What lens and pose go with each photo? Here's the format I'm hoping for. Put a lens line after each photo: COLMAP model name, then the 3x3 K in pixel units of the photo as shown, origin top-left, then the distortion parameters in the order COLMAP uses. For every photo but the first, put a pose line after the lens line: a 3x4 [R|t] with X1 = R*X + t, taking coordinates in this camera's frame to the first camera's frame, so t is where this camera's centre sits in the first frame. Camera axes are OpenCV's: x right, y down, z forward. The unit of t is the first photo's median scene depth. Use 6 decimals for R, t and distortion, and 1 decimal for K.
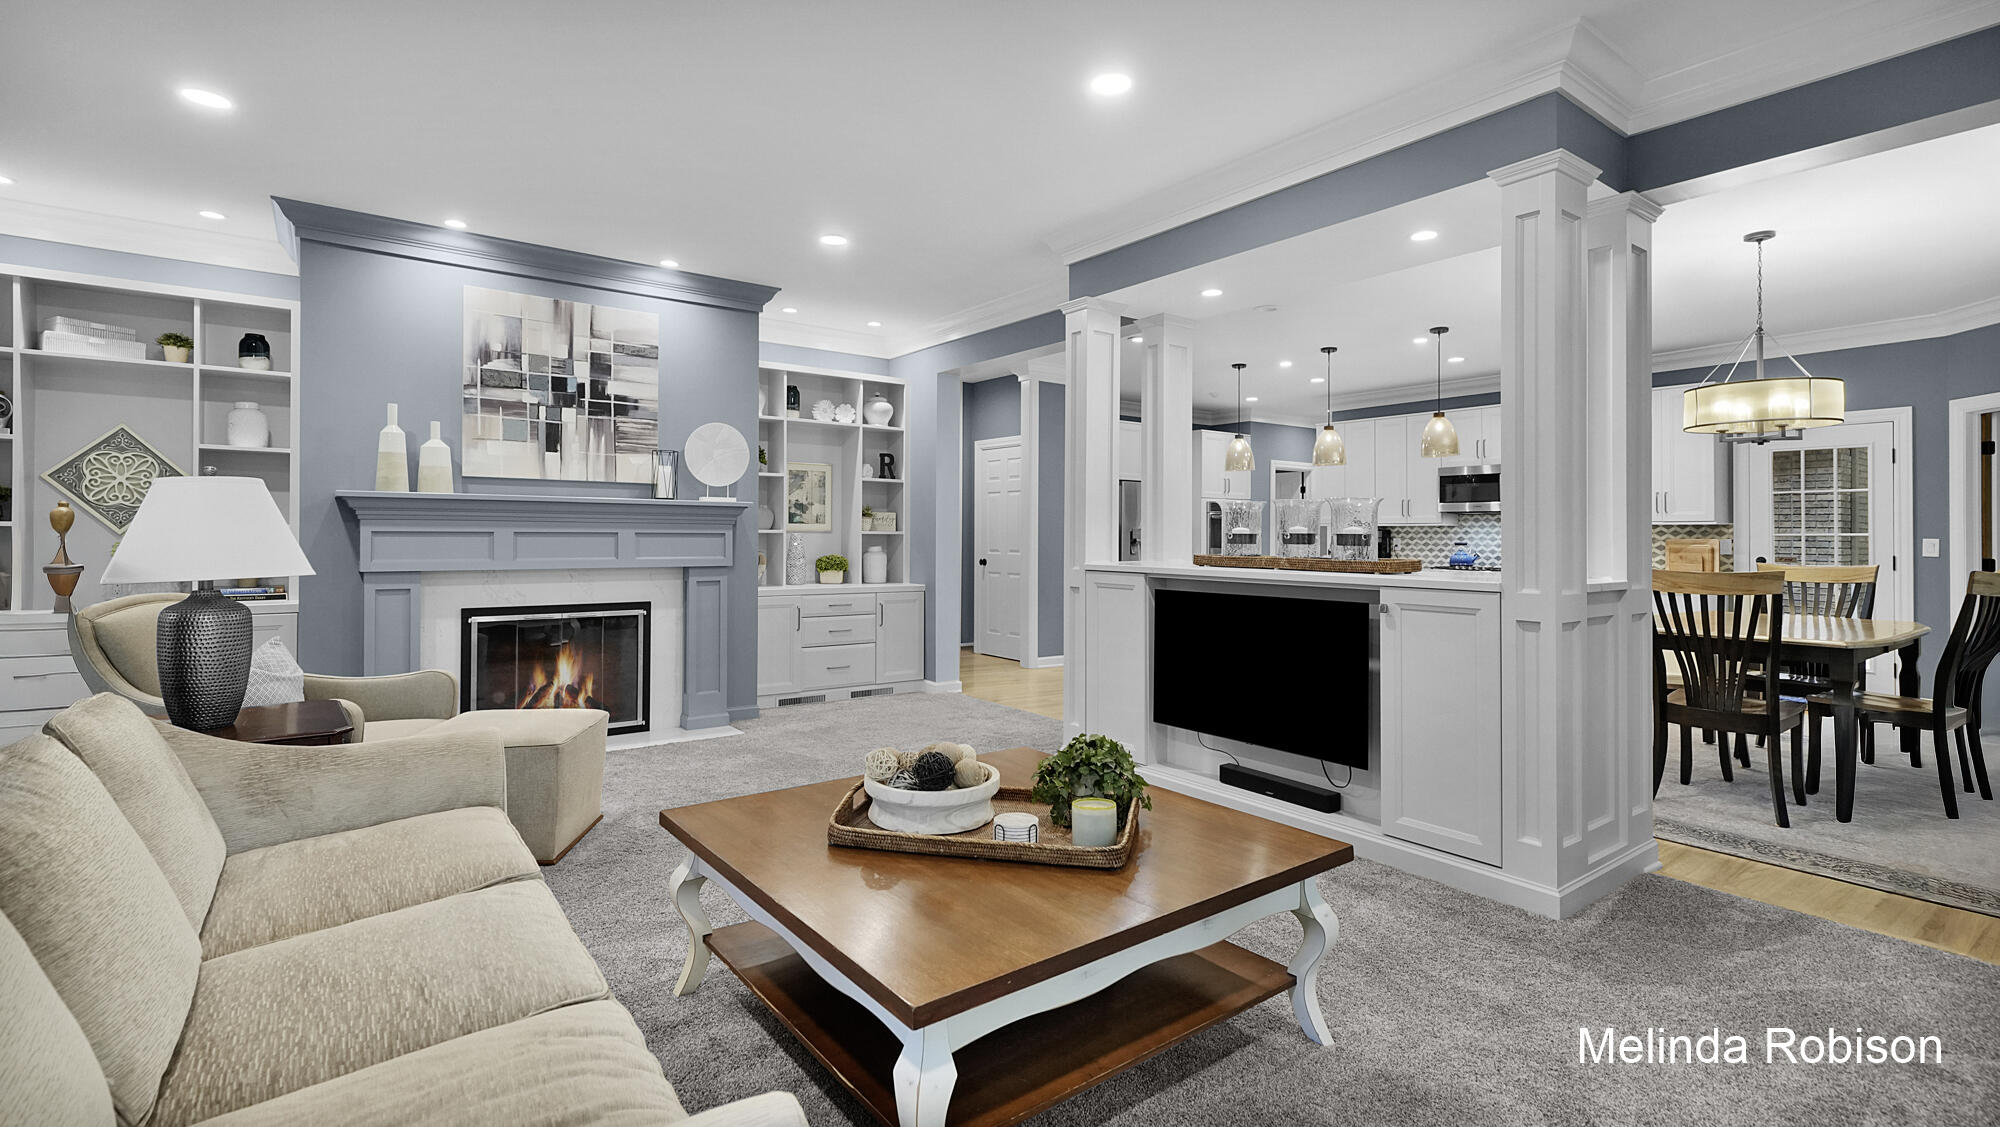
lens RADIAL K [[918.2, 0, 1001.7], [0, 918.2, 545.8], [0, 0, 1]] dist [-0.001551, 0.000354]
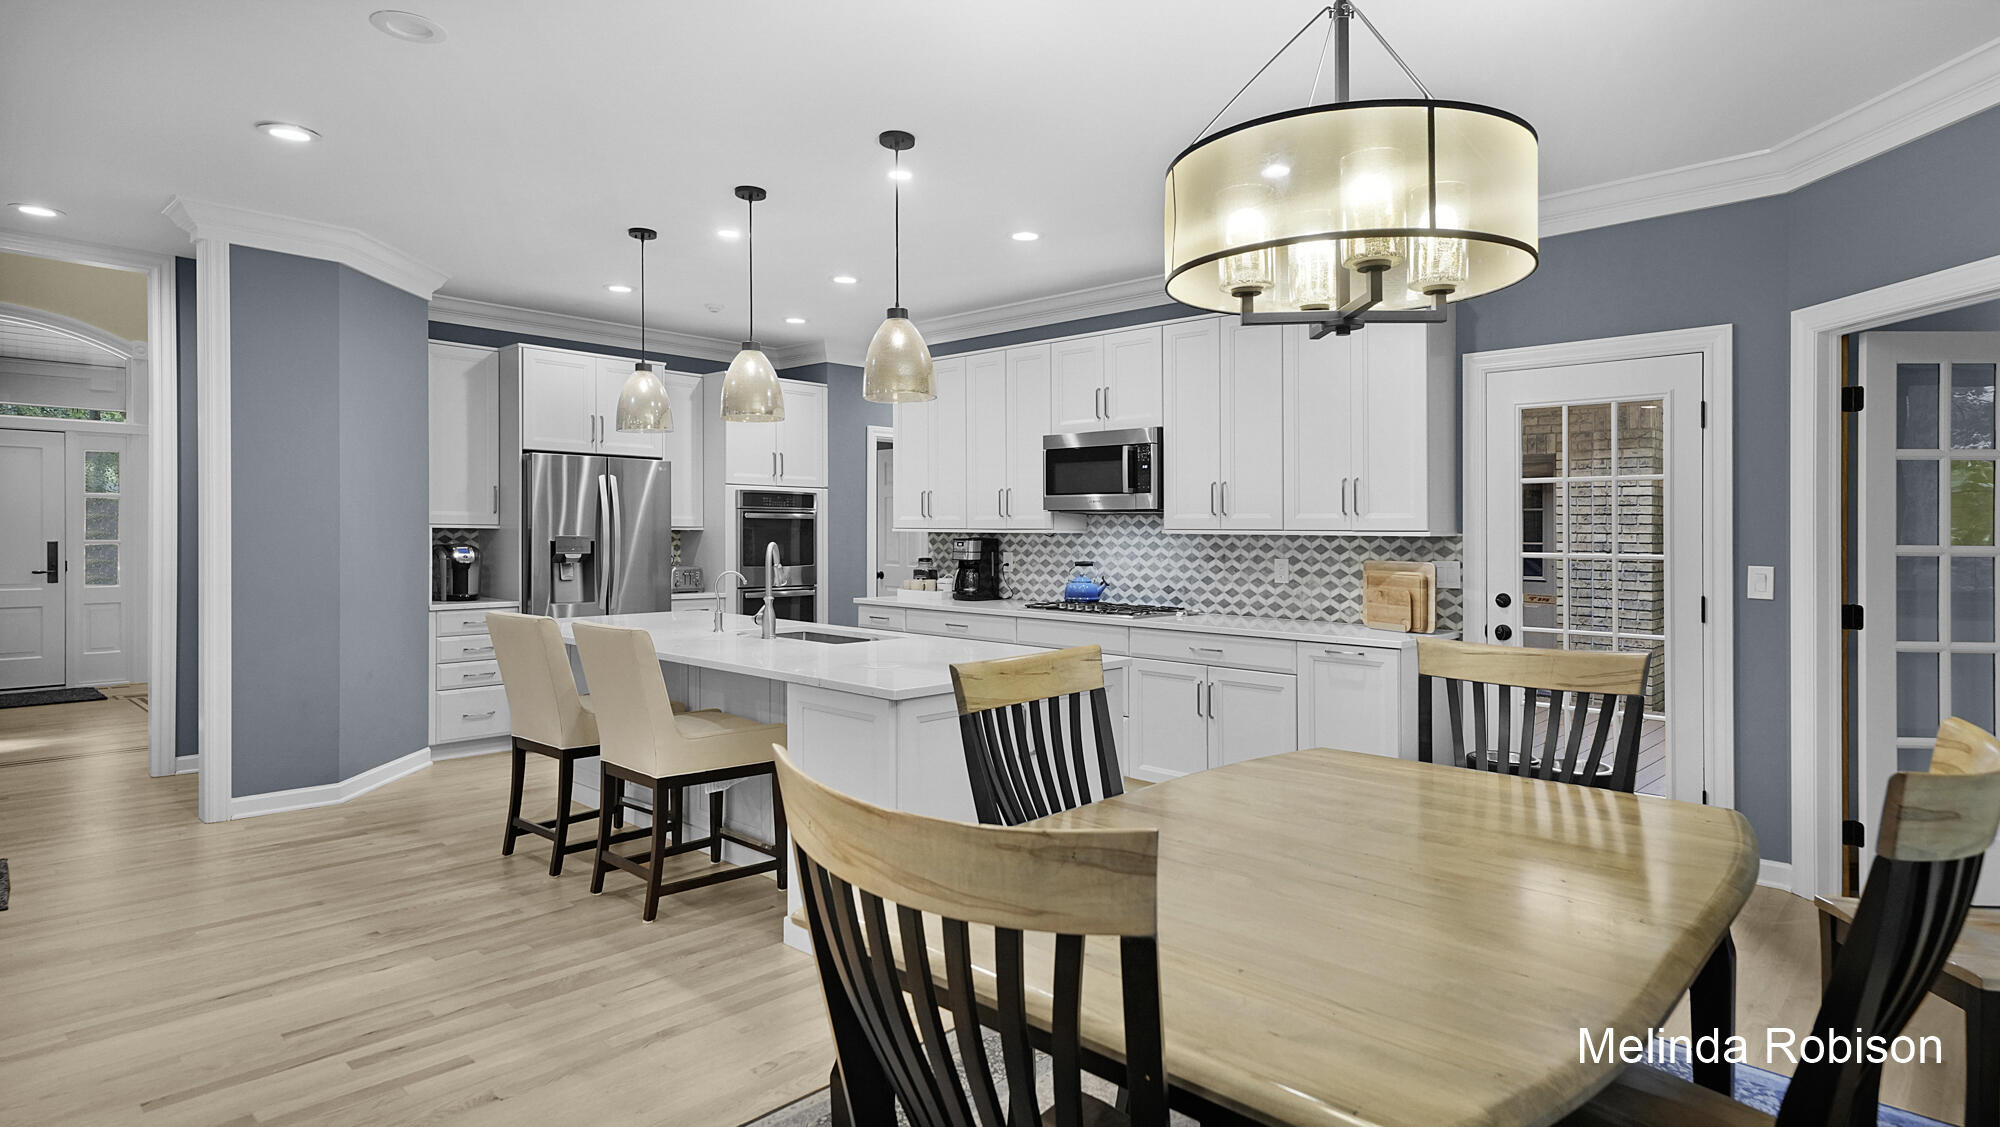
lens RADIAL K [[1125.4, 0, 997.3], [0, 1125.4, 552.4], [0, 0, 1]] dist [0.010961, 0.003667]
pose [[0.981368, -0.005220, 0.192066, 0.334853], [0.003537, 0.999952, 0.009105, -0.017948], [-0.192105, -0.008256, 0.981340, 0.325817]]
